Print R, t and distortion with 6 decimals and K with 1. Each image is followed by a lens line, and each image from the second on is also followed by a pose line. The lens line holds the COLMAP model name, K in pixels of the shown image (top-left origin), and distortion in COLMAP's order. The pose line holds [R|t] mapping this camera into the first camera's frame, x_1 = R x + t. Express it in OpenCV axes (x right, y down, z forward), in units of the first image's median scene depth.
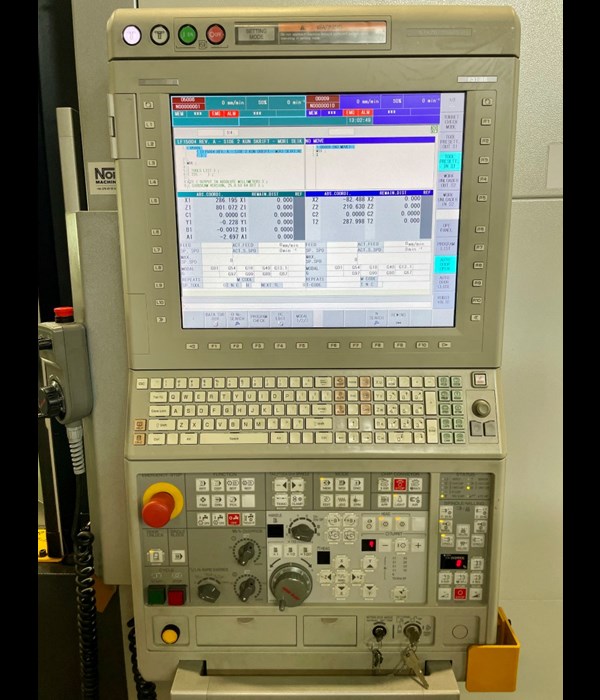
lens RADIAL K [[452.1, 0, 300.0], [0, 452.1, 350.0], [0, 0, 1]] dist [0.054852, -0.065305]
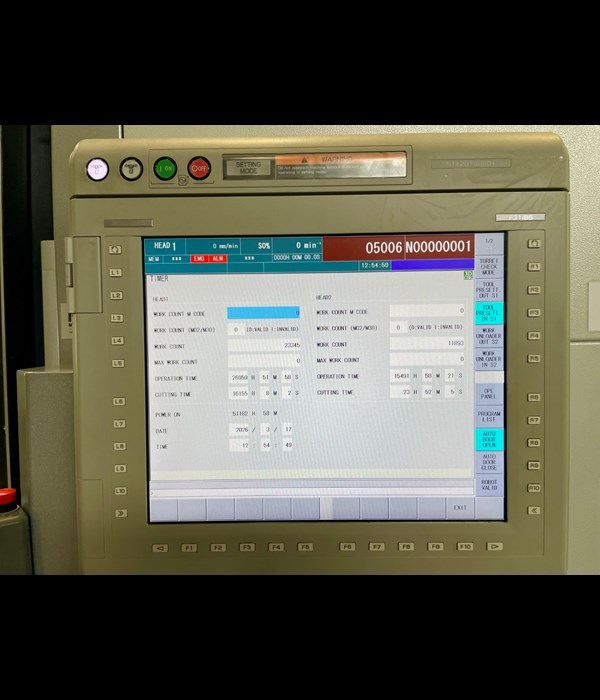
lens RADIAL K [[414.6, 0, 301.3], [0, 414.6, 387.3], [0, 0, 1]] dist [0.002353, -0.001531]
pose [[0.999963, -0.003564, -0.007789, 0.004135], [0.002588, 0.992537, -0.121913, -0.202835], [0.008165, 0.121888, 0.992510, 0.300887]]
